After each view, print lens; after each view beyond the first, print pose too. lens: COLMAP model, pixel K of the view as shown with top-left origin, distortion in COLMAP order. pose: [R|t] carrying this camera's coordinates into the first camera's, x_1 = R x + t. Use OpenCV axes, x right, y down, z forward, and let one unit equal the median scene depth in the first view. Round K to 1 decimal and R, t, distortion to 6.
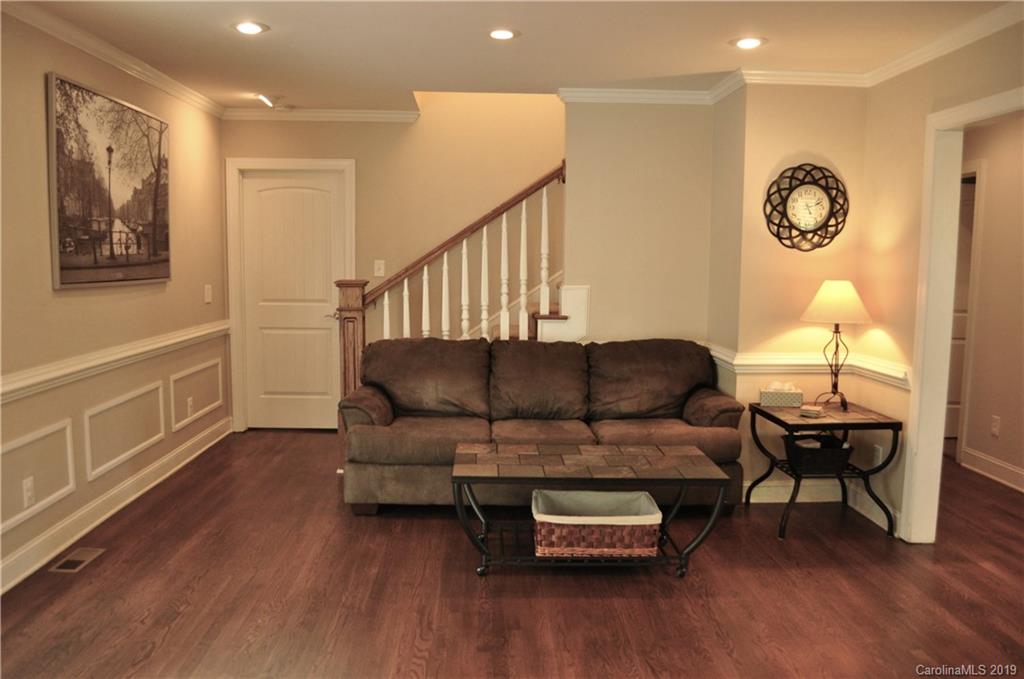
lens RADIAL K [[817.4, 0, 511.9], [0, 817.4, 341.8], [0, 0, 1]] dist [-0.069330, -0.005537]
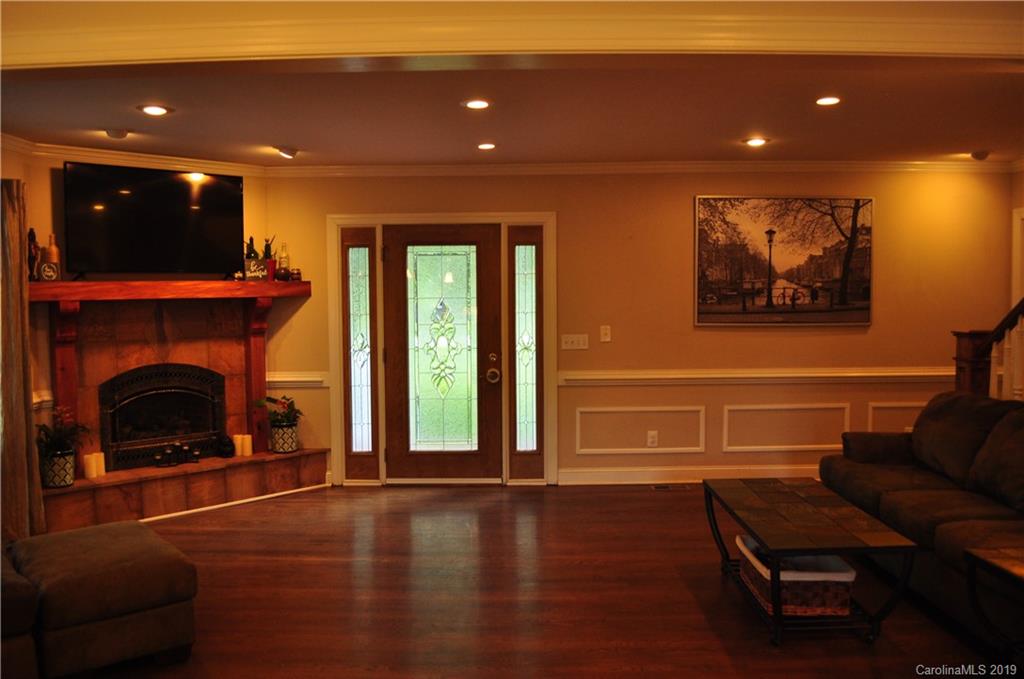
lens RADIAL K [[817.4, 0, 510.2], [0, 817.4, 343.4], [0, 0, 1]] dist [-0.069330, -0.005537]
pose [[-0.039840, 0.046718, -0.998113, 0.989163], [-0.097364, 0.993971, 0.050410, -0.067373], [0.994451, 0.099188, -0.035051, 0.597887]]
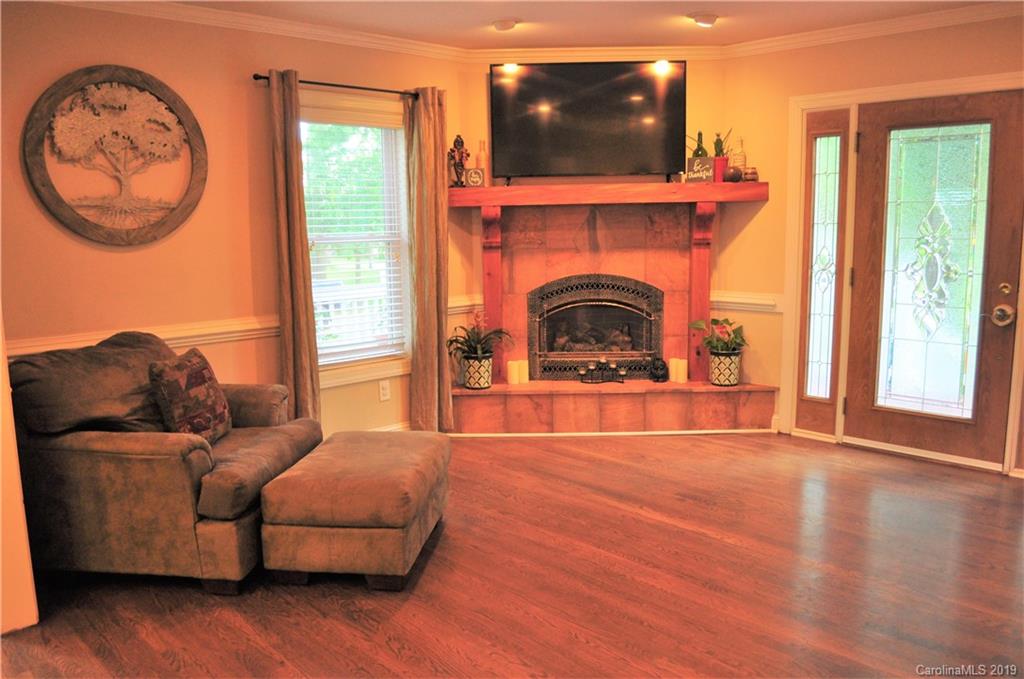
lens RADIAL K [[817.4, 0, 506.9], [0, 817.4, 338.9], [0, 0, 1]] dist [-0.069330, -0.005537]
pose [[-0.749207, 0.094272, -0.655593, 0.622504], [-0.062886, 0.975223, 0.212099, -0.073232], [0.659344, 0.200134, -0.724715, 0.836395]]
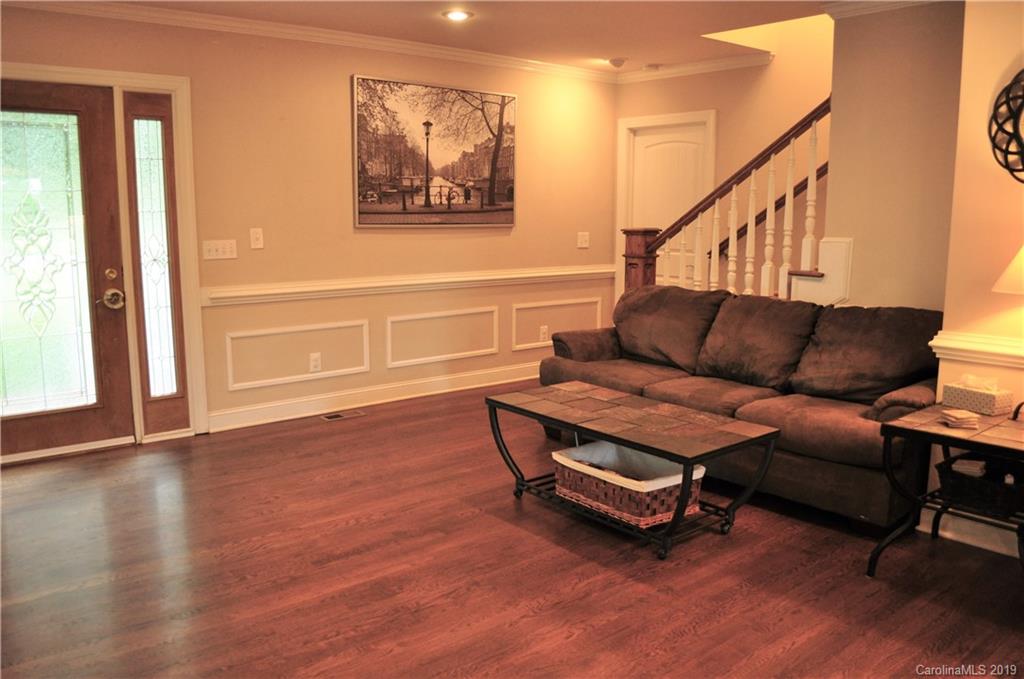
lens RADIAL K [[817.4, 0, 507.1], [0, 817.4, 342.8], [0, 0, 1]] dist [-0.069330, -0.005537]
pose [[0.612659, 0.116580, -0.781702, 0.667905], [-0.080205, 0.993126, 0.085250, -0.005778], [0.786267, 0.010467, 0.617798, 0.274195]]
